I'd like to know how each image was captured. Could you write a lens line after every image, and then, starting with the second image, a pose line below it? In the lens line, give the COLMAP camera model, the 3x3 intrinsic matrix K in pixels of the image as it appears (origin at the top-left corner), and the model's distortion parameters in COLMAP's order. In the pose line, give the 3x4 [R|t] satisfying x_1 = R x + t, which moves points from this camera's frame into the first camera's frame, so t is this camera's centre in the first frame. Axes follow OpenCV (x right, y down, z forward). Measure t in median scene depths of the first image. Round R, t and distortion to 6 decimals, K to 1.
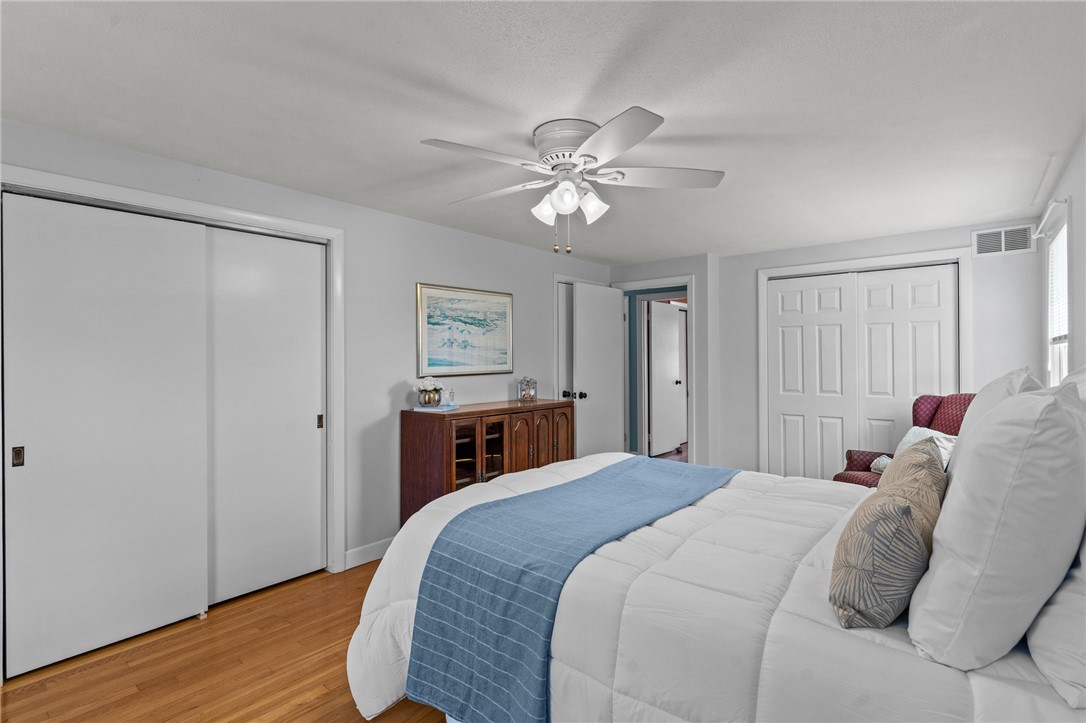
lens RADIAL K [[520.8, 0, 534.1], [0, 520.8, 356.8], [0, 0, 1]] dist [0.003518, -0.002206]
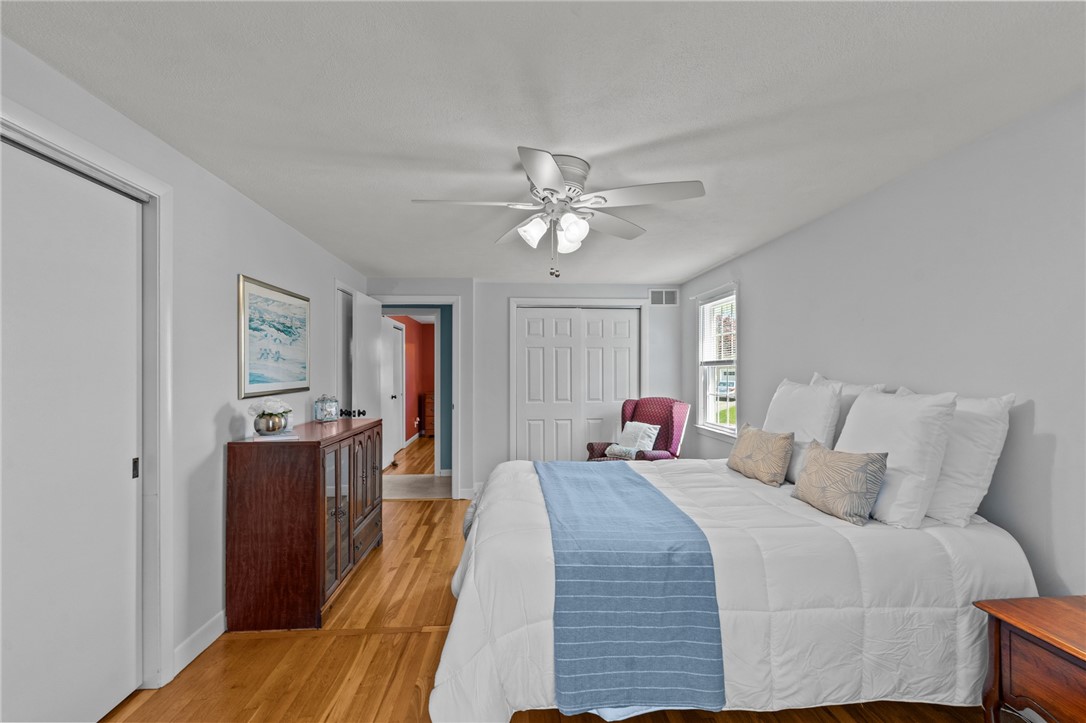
lens RADIAL K [[520.8, 0, 533.7], [0, 520.8, 377.9], [0, 0, 1]] dist [0.003518, -0.002206]
pose [[0.726297, -0.004460, 0.687366, -0.431567], [-0.003951, 0.999935, 0.010663, -0.000273], [-0.687370, -0.010460, 0.726233, 0.145498]]
